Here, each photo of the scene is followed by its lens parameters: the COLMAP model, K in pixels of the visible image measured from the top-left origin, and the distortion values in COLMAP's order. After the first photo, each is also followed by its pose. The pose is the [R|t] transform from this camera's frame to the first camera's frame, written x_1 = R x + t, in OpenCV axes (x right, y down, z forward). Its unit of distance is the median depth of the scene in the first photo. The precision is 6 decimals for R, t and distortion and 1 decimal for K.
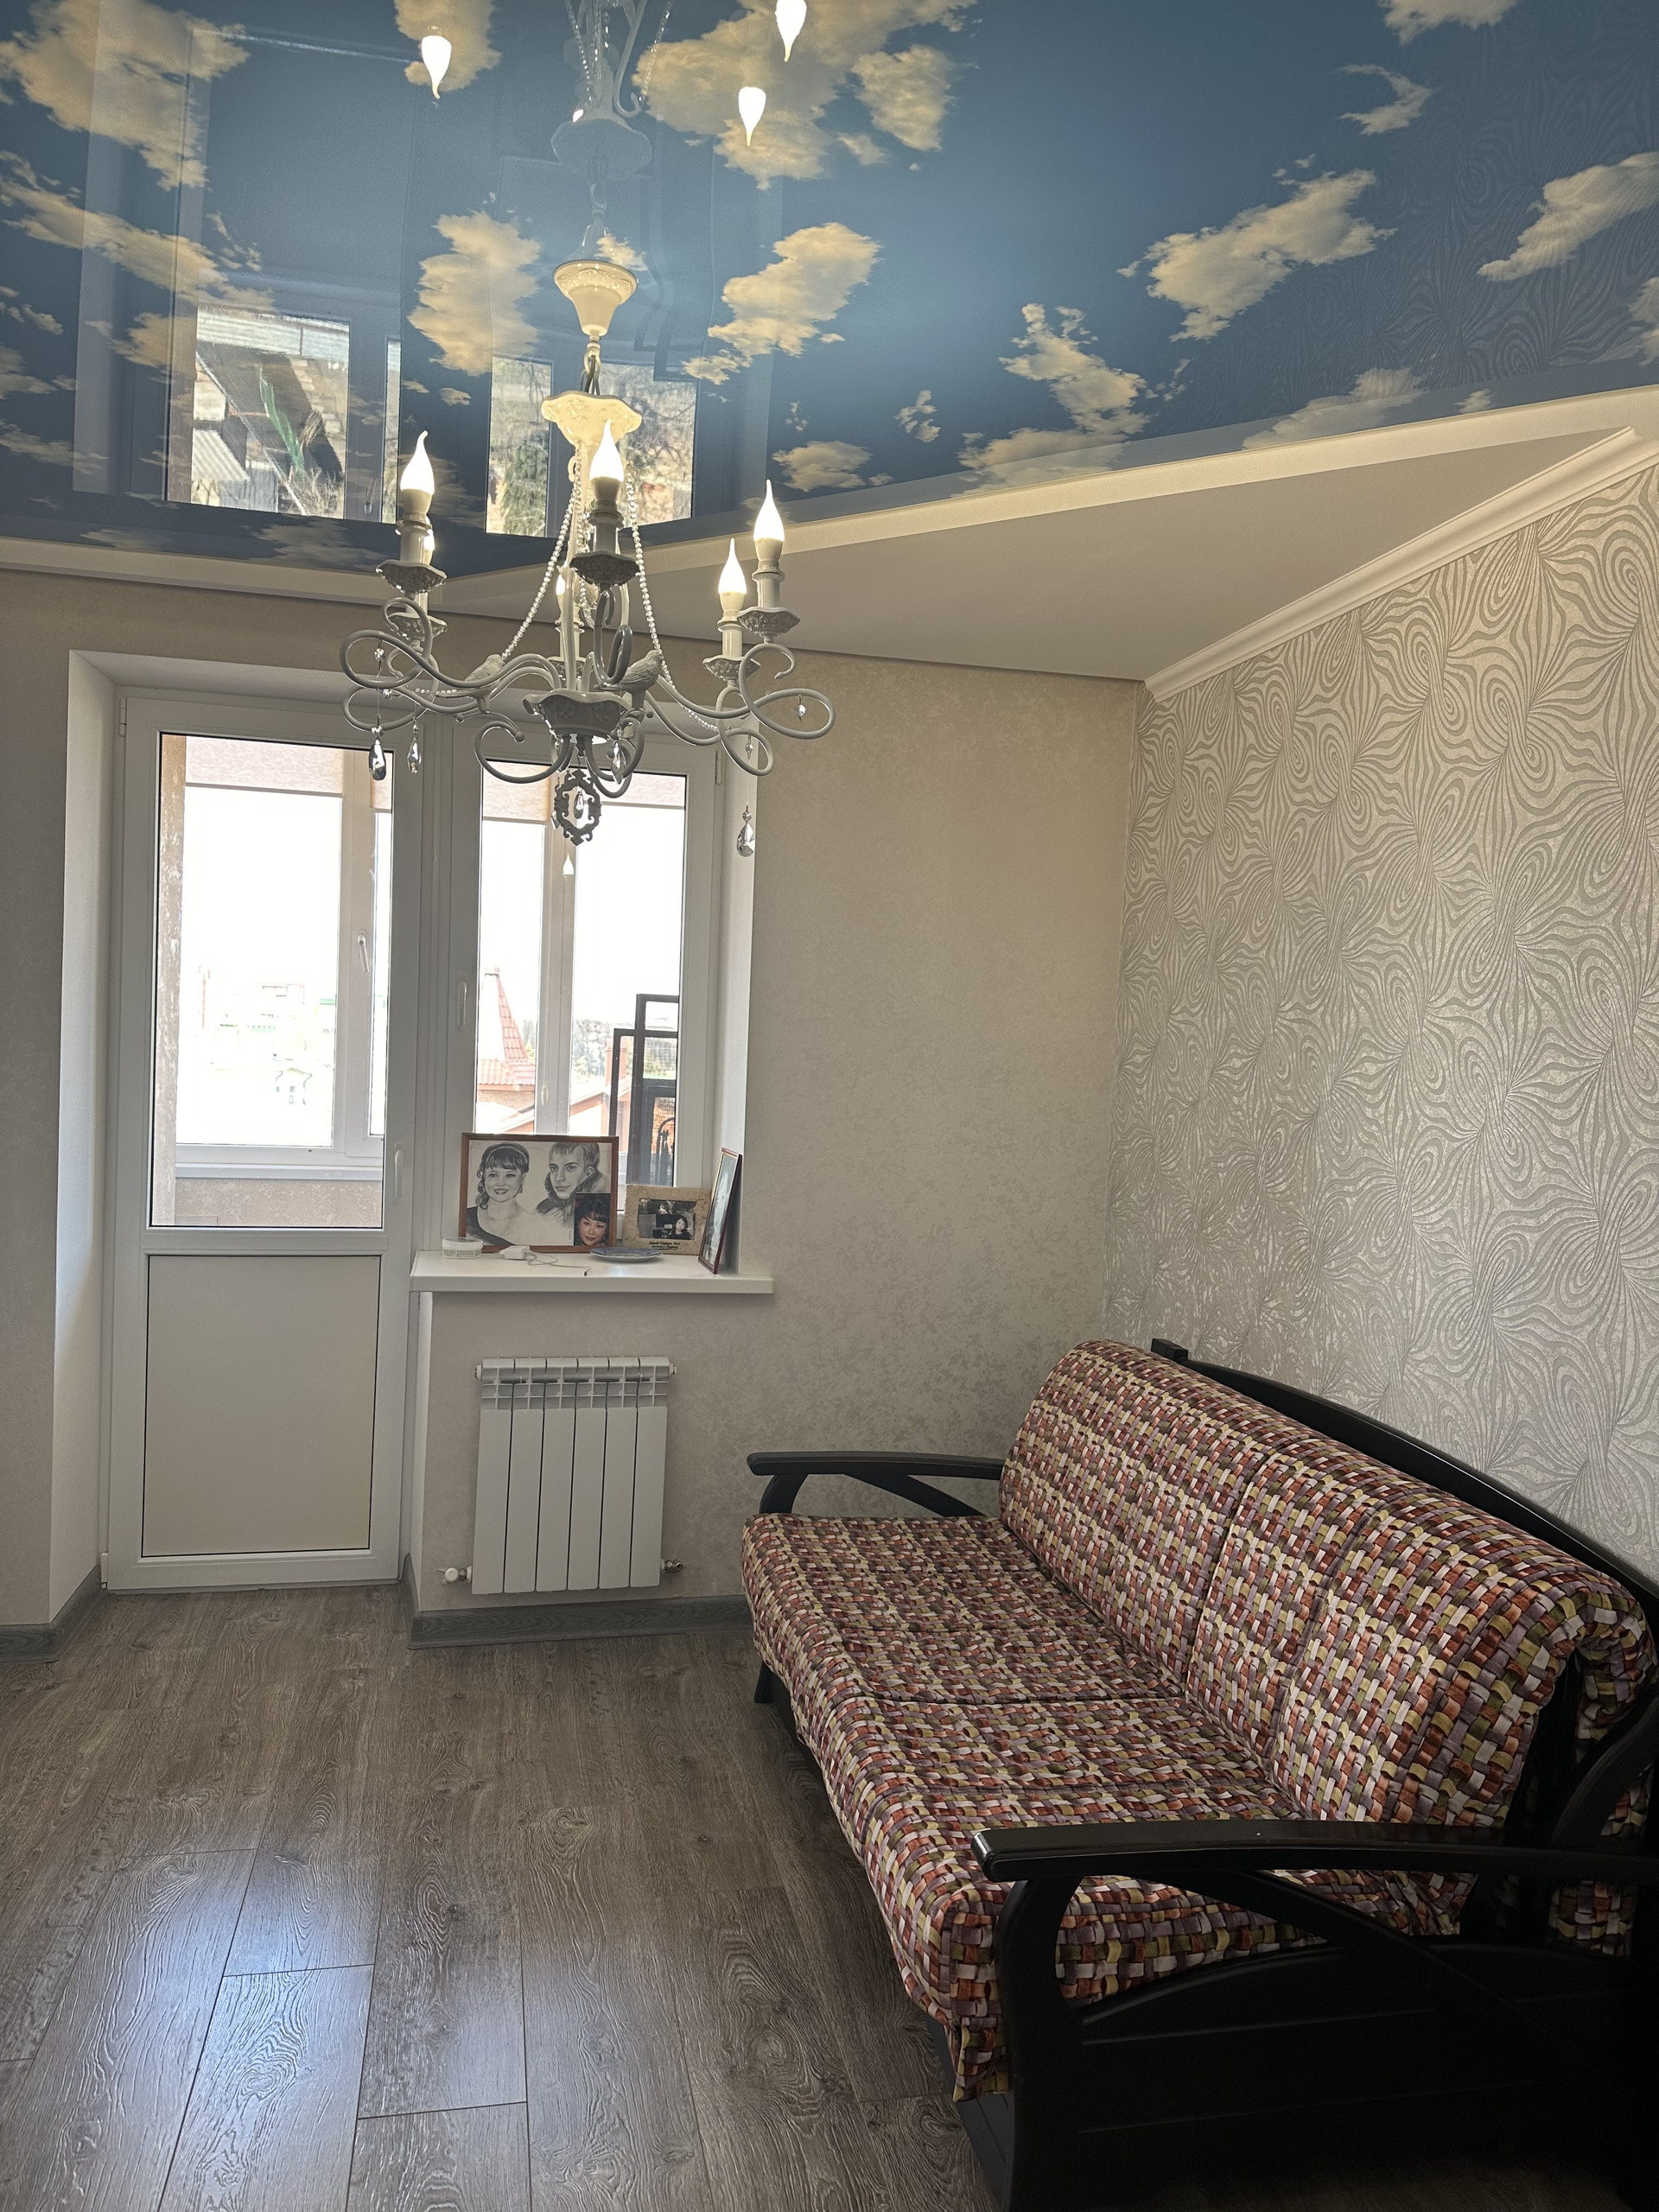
lens RADIAL K [[1557.3, 0, 820.4], [0, 1557.3, 1109.0], [0, 0, 1]] dist [0.030858, 0.000760]
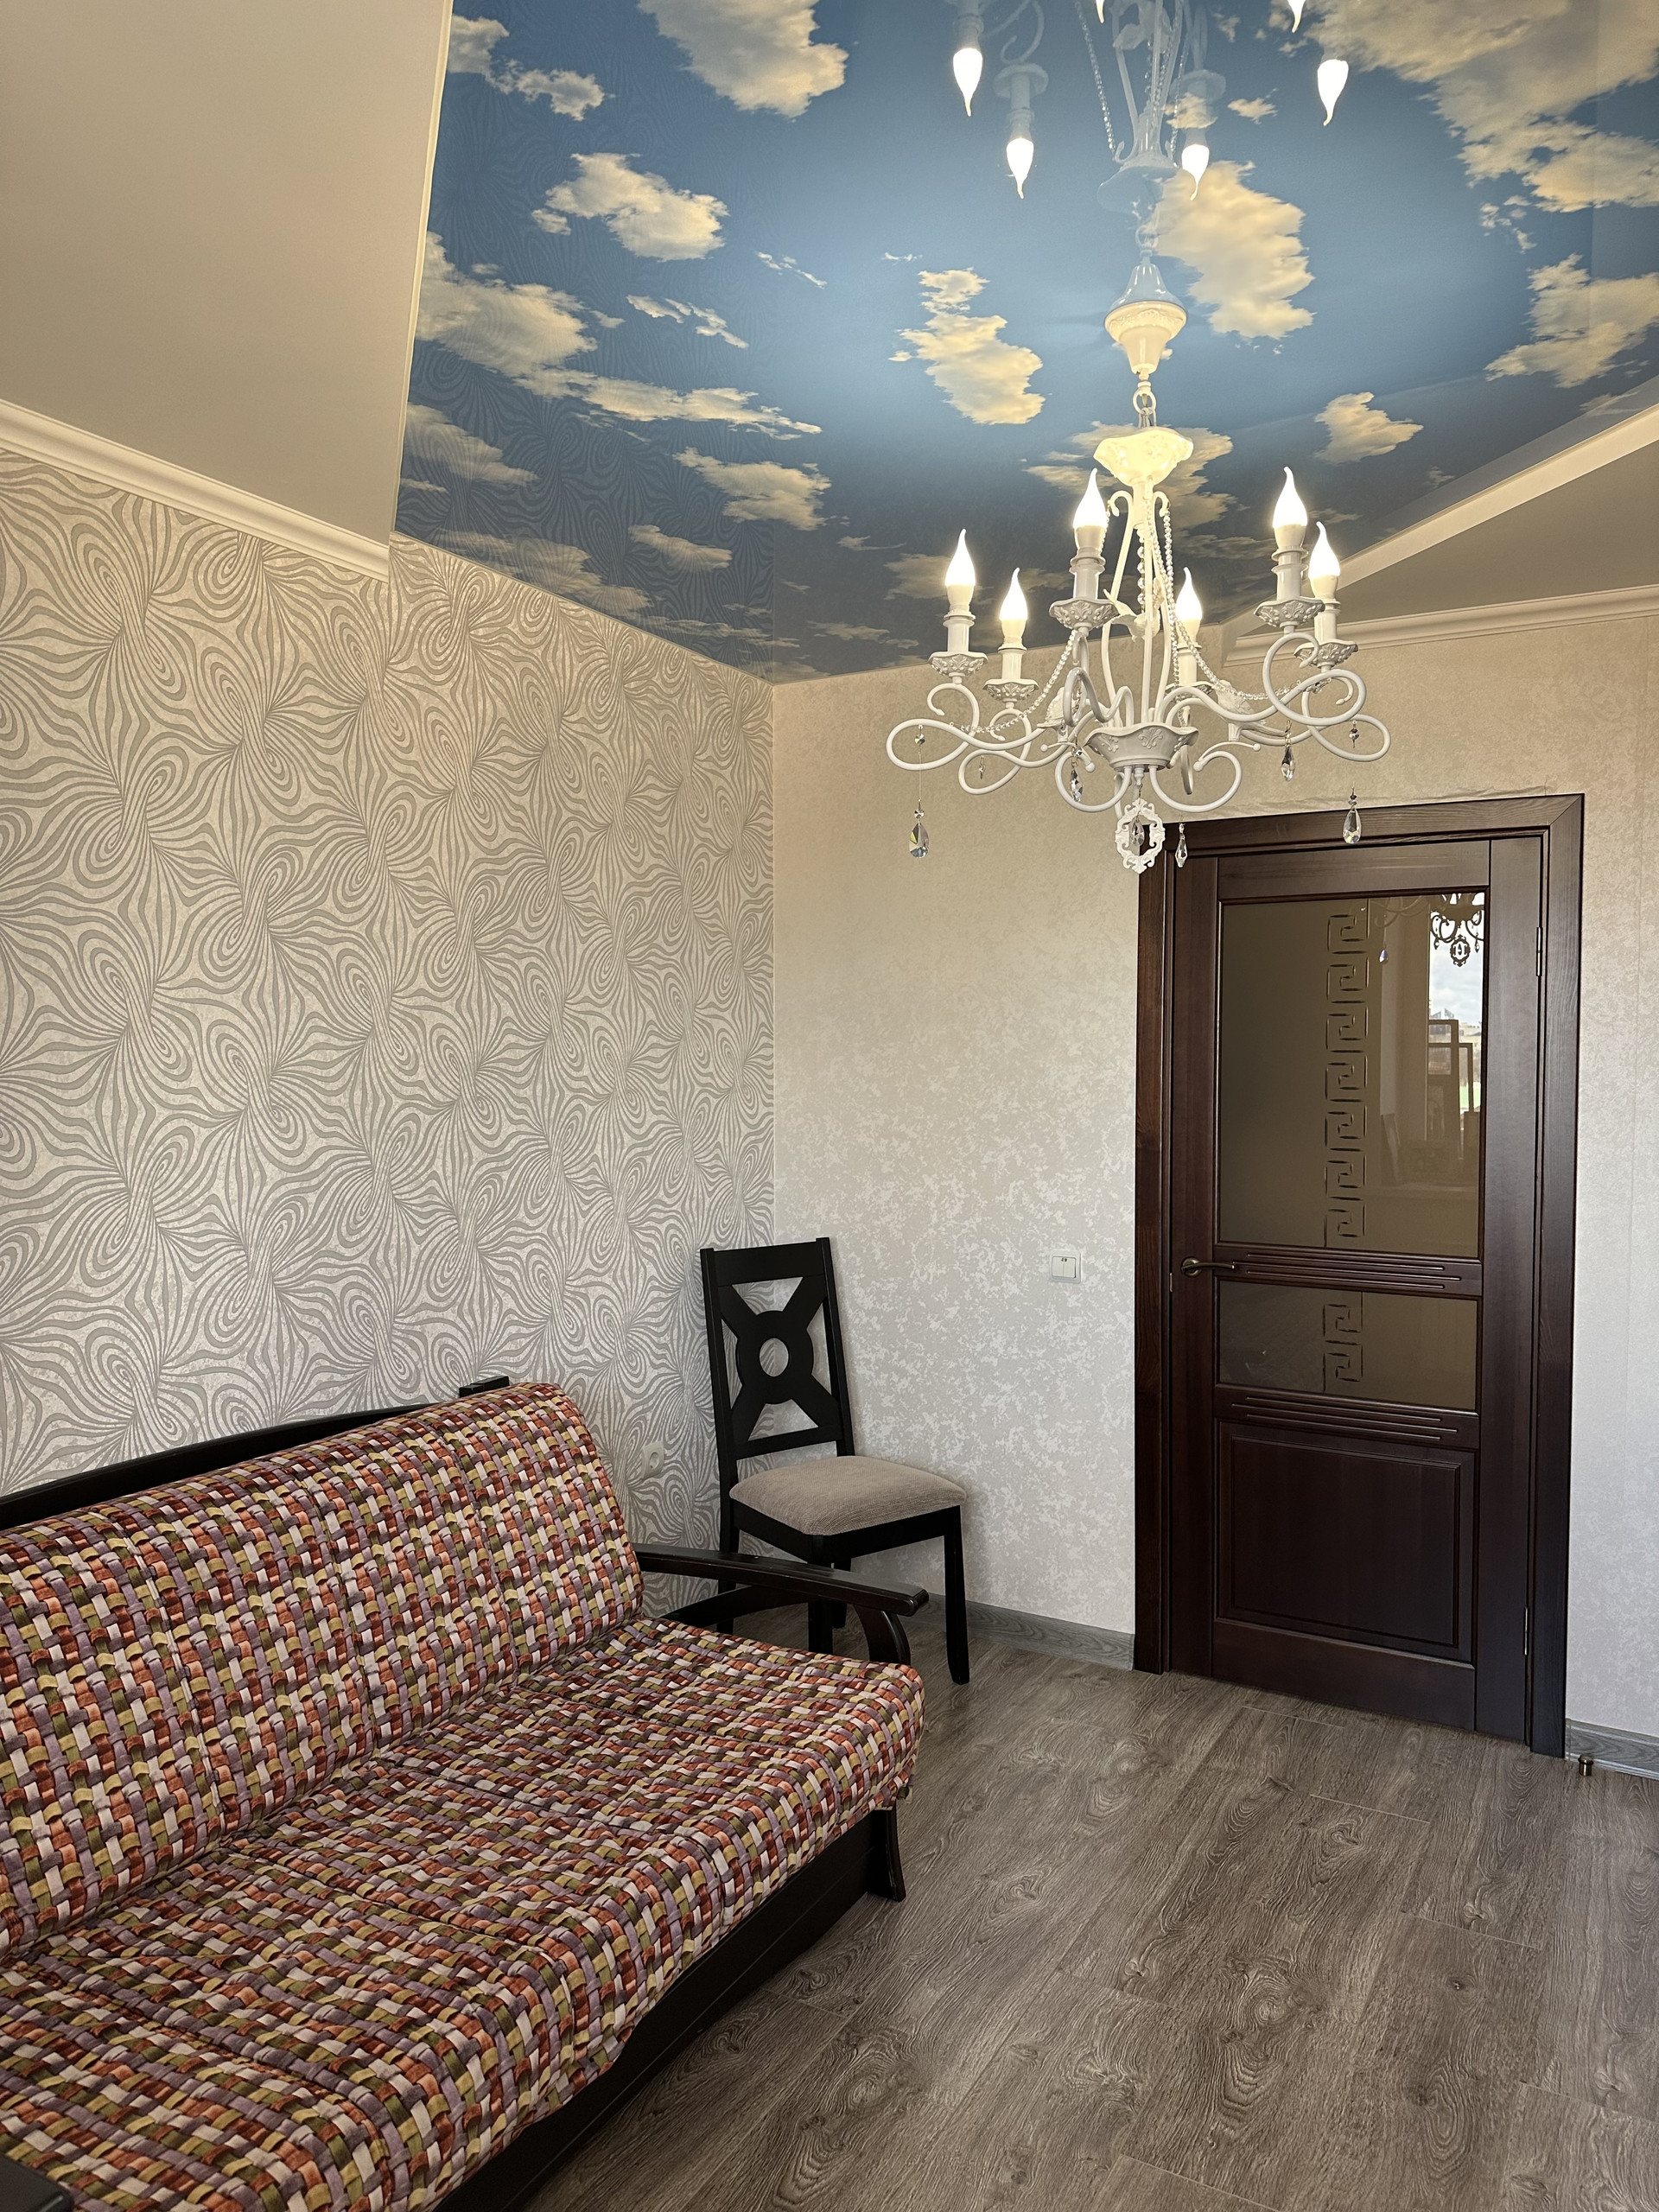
lens RADIAL K [[1557.3, 0, 821.1], [0, 1557.3, 1102.6], [0, 0, 1]] dist [0.030858, 0.000760]
pose [[-0.747605, -0.071018, 0.660336, -0.640889], [-0.001722, 0.994470, 0.105004, -0.118423], [-0.664142, 0.077364, -0.743593, 1.784763]]
